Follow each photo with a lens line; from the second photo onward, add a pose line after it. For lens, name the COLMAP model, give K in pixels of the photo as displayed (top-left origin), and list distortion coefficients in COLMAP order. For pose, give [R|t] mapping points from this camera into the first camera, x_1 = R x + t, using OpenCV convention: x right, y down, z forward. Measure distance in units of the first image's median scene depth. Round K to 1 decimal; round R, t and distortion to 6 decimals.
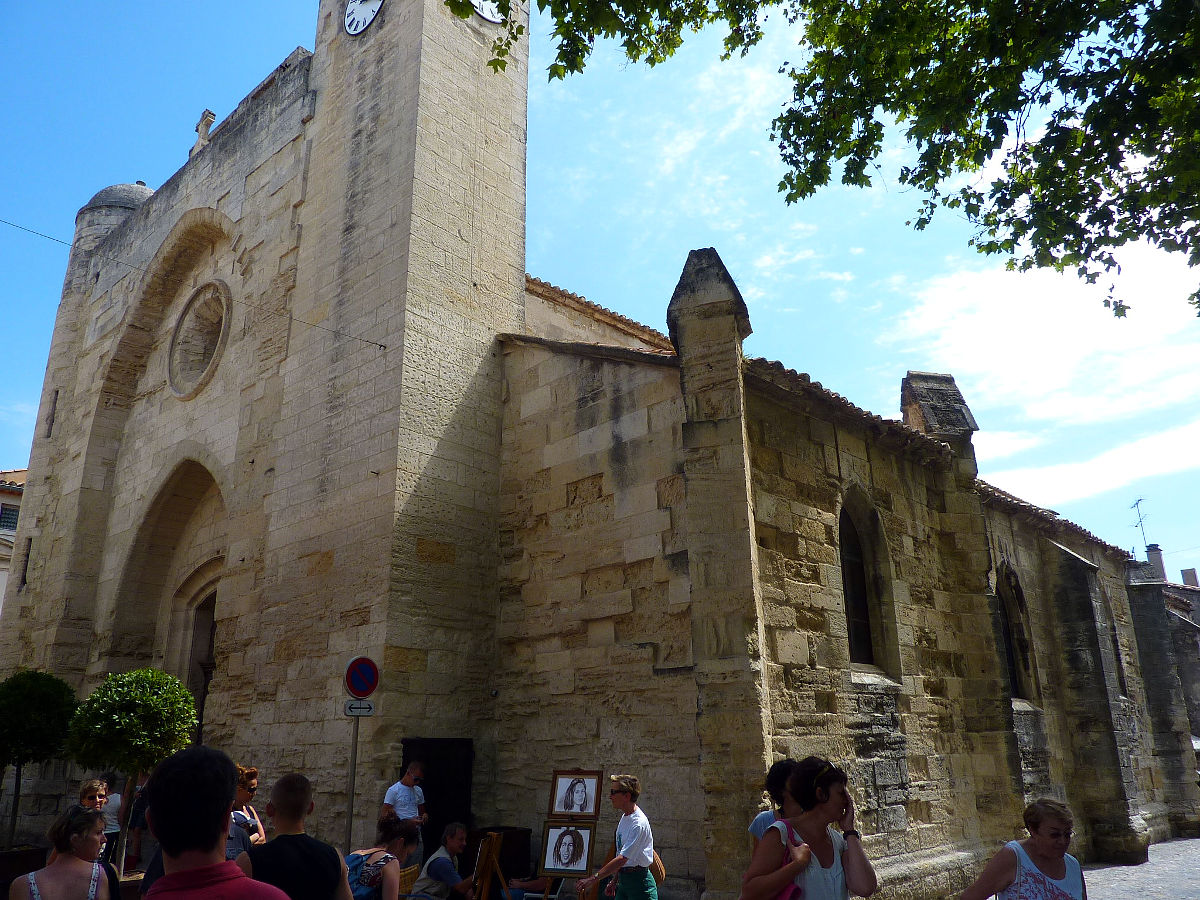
lens RADIAL K [[880.1, 0, 597.8], [0, 880.1, 447.0], [0, 0, 1]] dist [-0.012656, -0.021737]
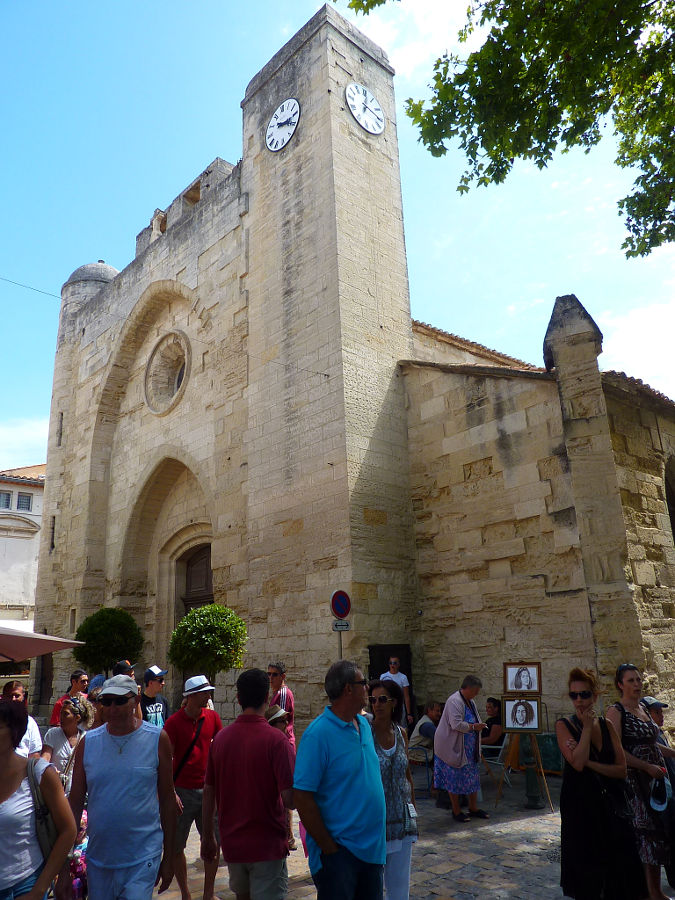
lens RADIAL K [[660.0, 0, 337.5], [0, 660.0, 450.0], [0, 0, 1]] dist [-0.012656, -0.021737]
pose [[0.995580, -0.049586, -0.079766, -0.142031], [0.052343, 0.998089, 0.032847, -0.026246], [0.077985, -0.036877, 0.996272, -0.073245]]
